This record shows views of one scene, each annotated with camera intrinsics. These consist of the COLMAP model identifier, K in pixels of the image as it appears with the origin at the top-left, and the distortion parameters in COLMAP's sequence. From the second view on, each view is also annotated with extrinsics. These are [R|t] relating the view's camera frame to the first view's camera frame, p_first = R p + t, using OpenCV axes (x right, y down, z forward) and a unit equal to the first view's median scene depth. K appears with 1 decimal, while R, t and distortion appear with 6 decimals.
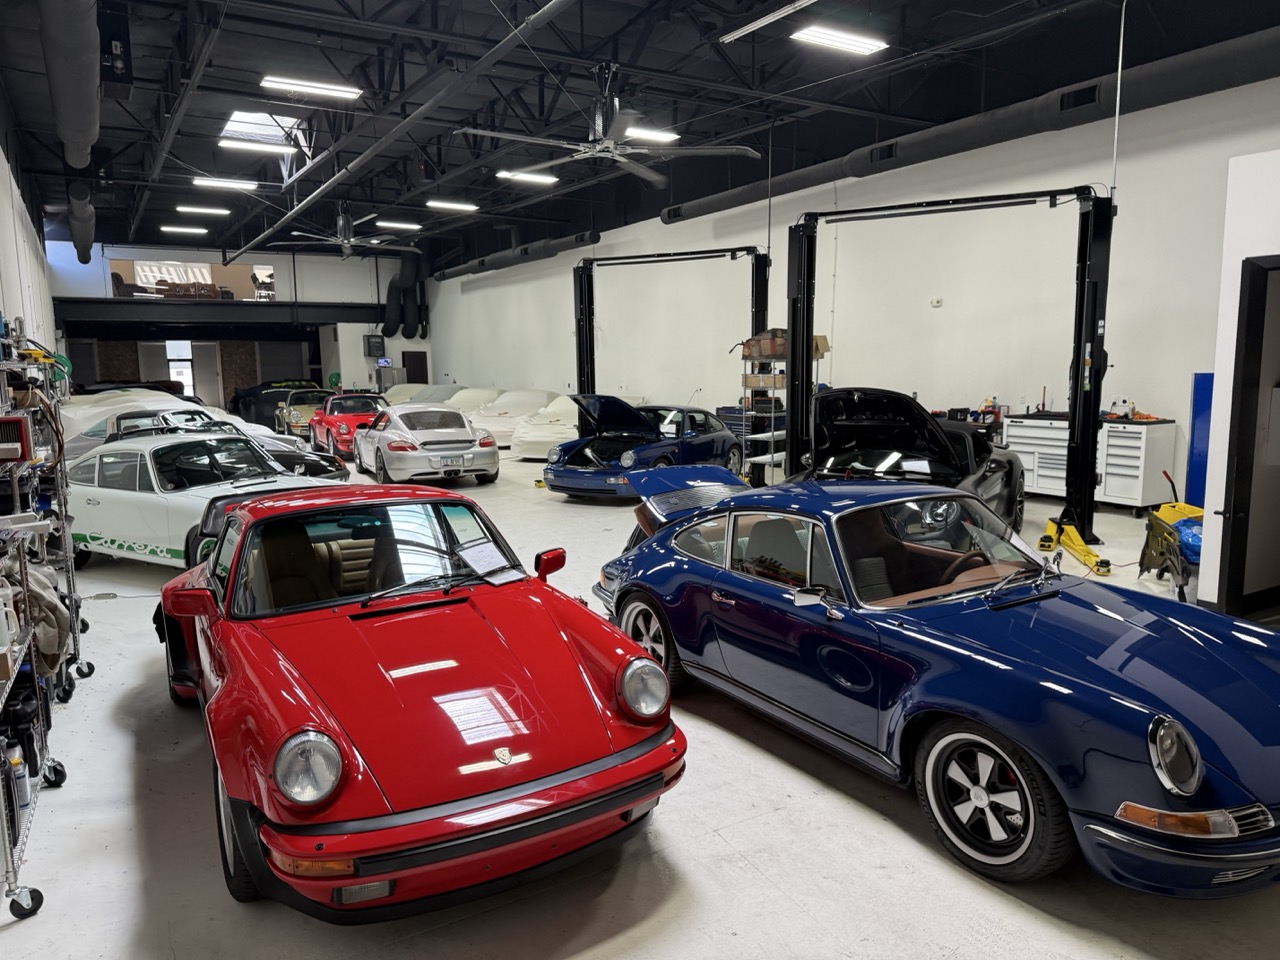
lens RADIAL K [[920.5, 0, 638.7], [0, 920.5, 502.9], [0, 0, 1]] dist [0.003992, -0.000851]
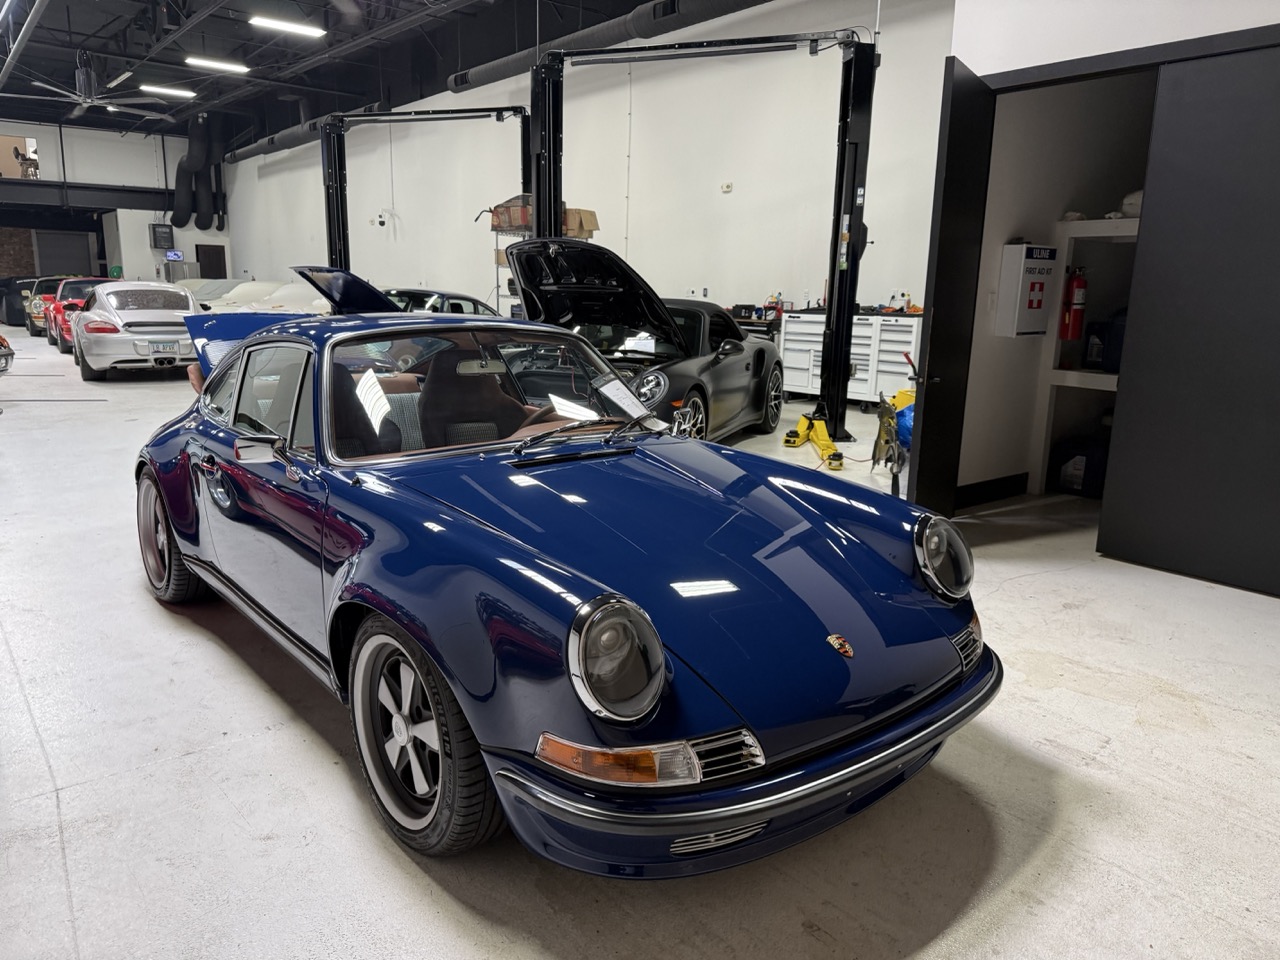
lens RADIAL K [[913.2, 0, 643.8], [0, 913.2, 497.6], [0, 0, 1]] dist [0.073901, -0.116794]
pose [[0.990149, 0.005187, 0.139919, 0.132069], [-0.015043, 0.997470, 0.069473, 0.031210], [-0.139205, -0.070893, 0.987723, 0.100139]]
